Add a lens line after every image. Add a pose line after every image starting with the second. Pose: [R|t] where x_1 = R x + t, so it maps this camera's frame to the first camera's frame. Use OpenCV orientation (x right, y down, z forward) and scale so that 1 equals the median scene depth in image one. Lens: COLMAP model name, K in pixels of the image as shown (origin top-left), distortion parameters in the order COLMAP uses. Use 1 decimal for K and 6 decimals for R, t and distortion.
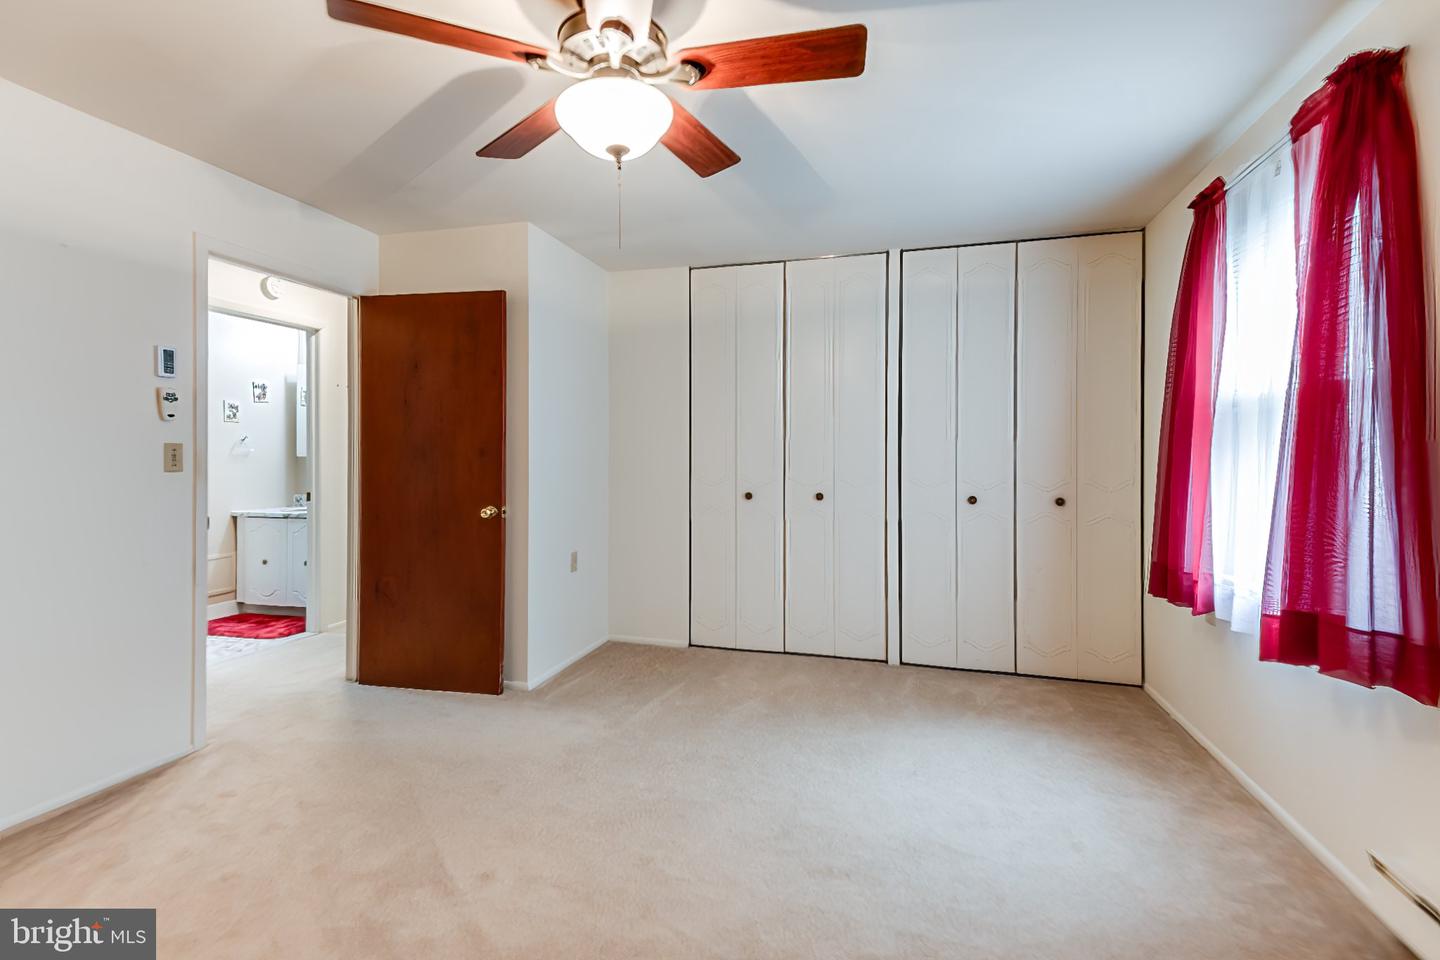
lens RADIAL K [[662.9, 0, 717.1], [0, 662.9, 467.9], [0, 0, 1]] dist [-0.002599, -0.000206]
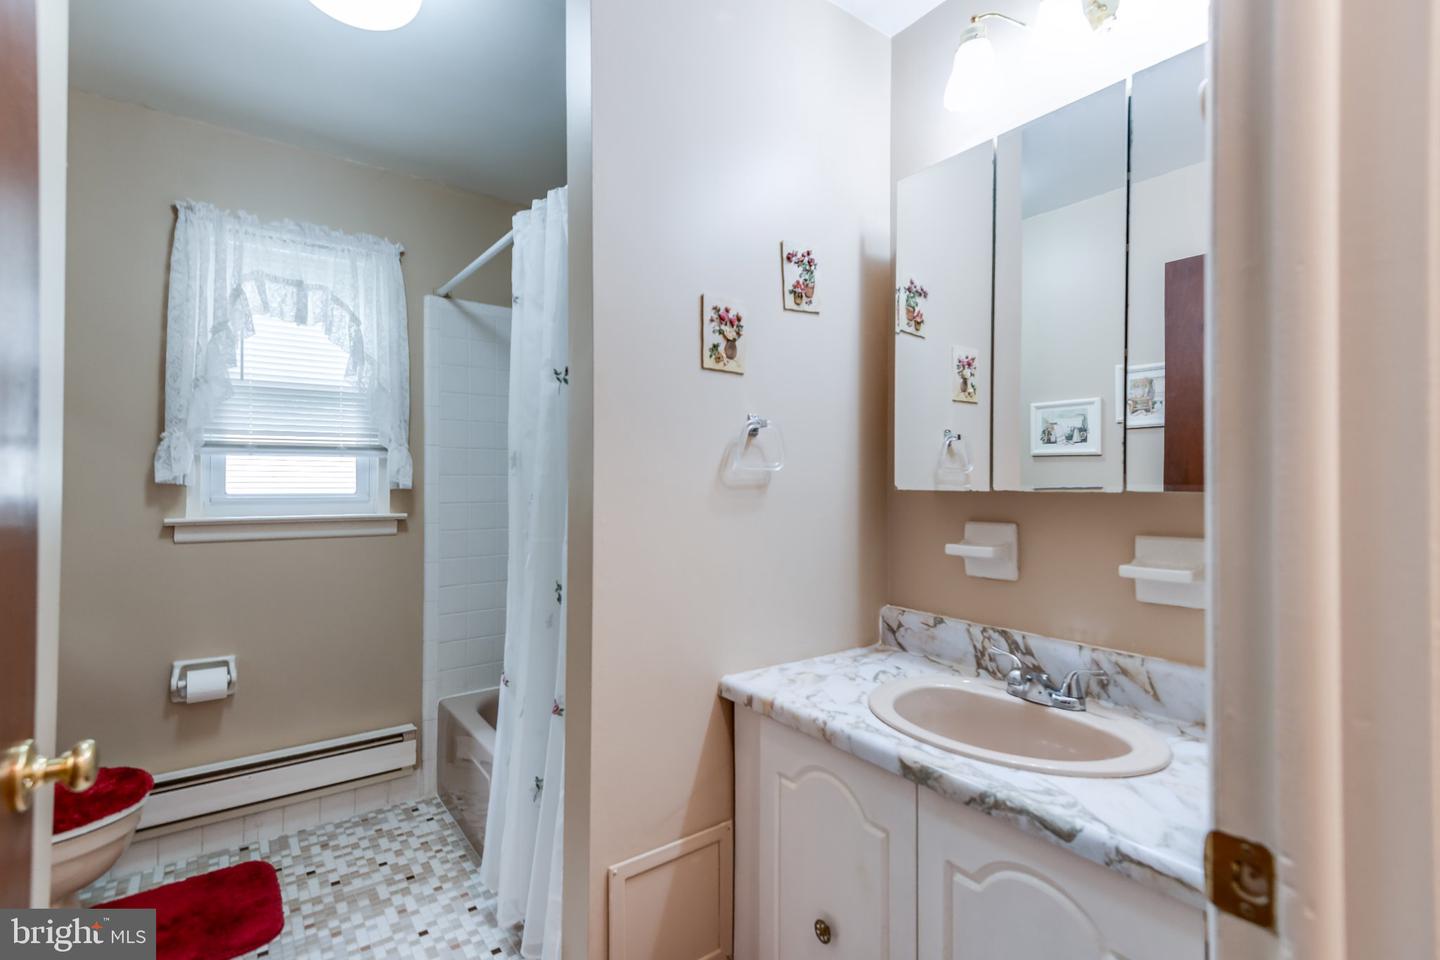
lens RADIAL K [[662.9, 0, 718.4], [0, 662.9, 478.9], [0, 0, 1]] dist [-0.002599, -0.000206]
pose [[0.799581, -0.003316, -0.600549, -0.557641], [-0.007836, 0.999842, -0.015954, -0.017659], [0.600507, 0.017463, 0.799429, 0.763491]]
